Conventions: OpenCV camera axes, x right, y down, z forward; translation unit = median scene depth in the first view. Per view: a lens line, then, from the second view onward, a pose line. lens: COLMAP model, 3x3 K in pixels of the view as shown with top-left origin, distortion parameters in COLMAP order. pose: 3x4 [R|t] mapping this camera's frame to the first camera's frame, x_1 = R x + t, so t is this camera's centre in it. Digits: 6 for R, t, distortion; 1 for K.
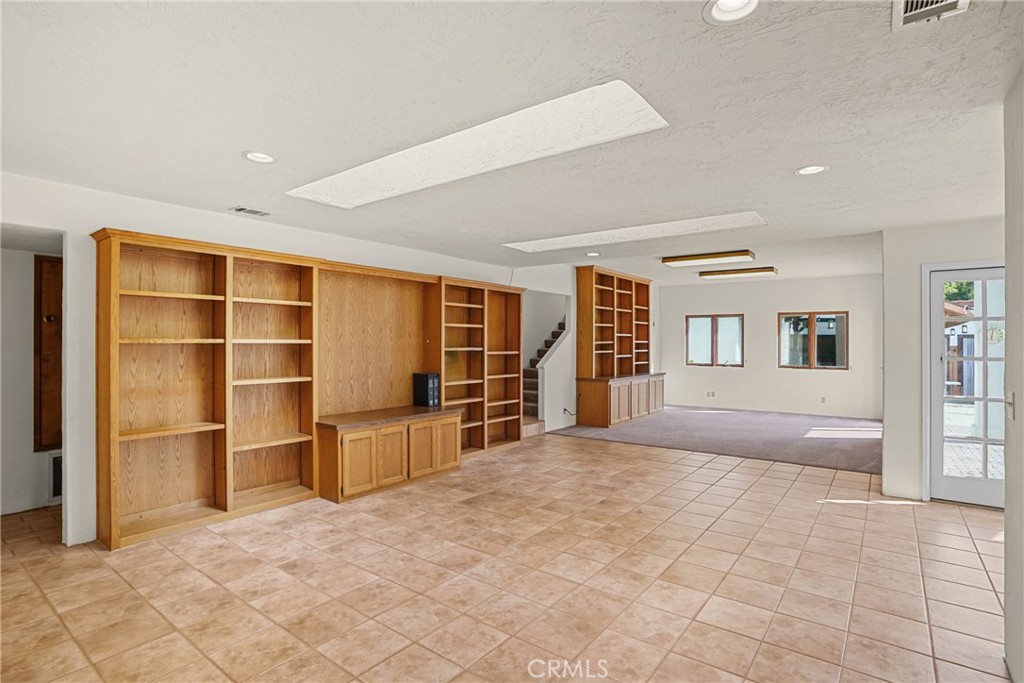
lens RADIAL K [[506.7, 0, 514.6], [0, 506.7, 343.2], [0, 0, 1]] dist [-0.030895, -0.001505]
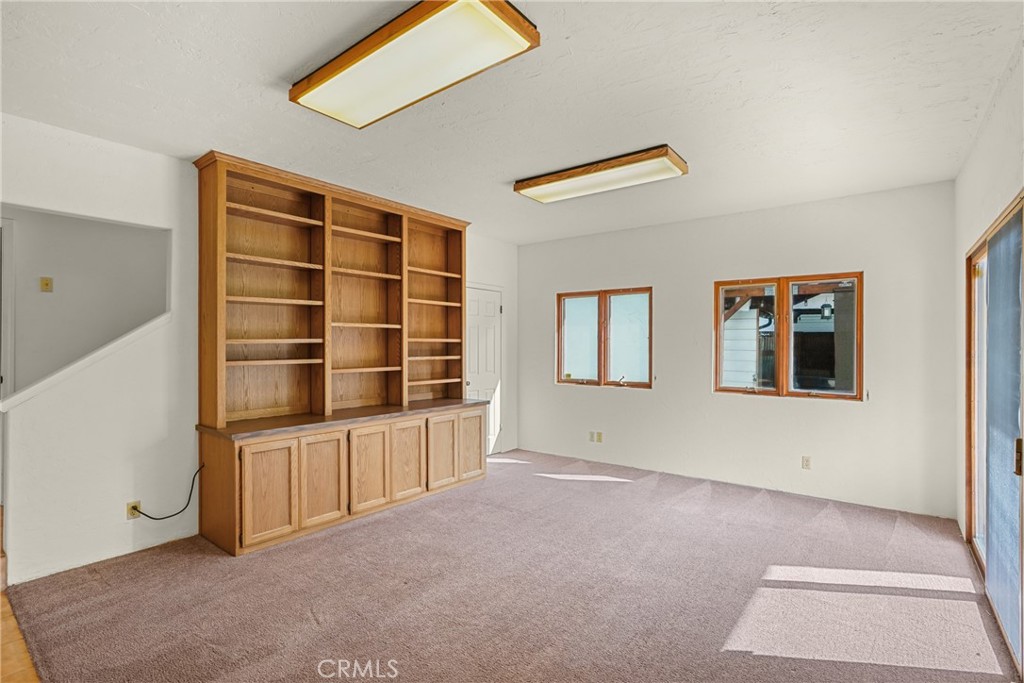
lens RADIAL K [[480.1, 0, 505.0], [0, 480.1, 346.7], [0, 0, 1]] dist [-0.014625, 0.002577]
pose [[0.999433, 0.002347, -0.033591, 0.140650], [-0.002012, 0.999948, 0.009998, -0.000461], [0.033613, -0.009925, 0.999386, 0.218494]]
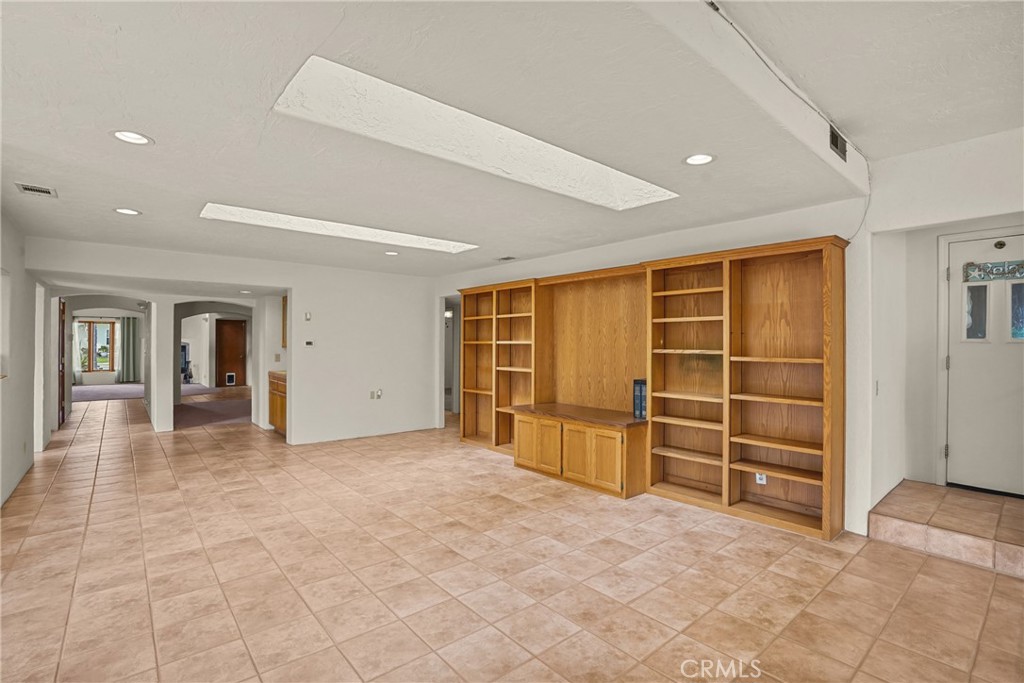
lens RADIAL K [[480.1, 0, 514.3], [0, 480.1, 344.9], [0, 0, 1]] dist [-0.014625, 0.002577]
pose [[-0.227224, -0.007139, -0.973816, 1.104616], [0.003339, 0.999962, -0.008110, 0.014927], [0.973837, -0.005095, -0.227191, 1.628858]]
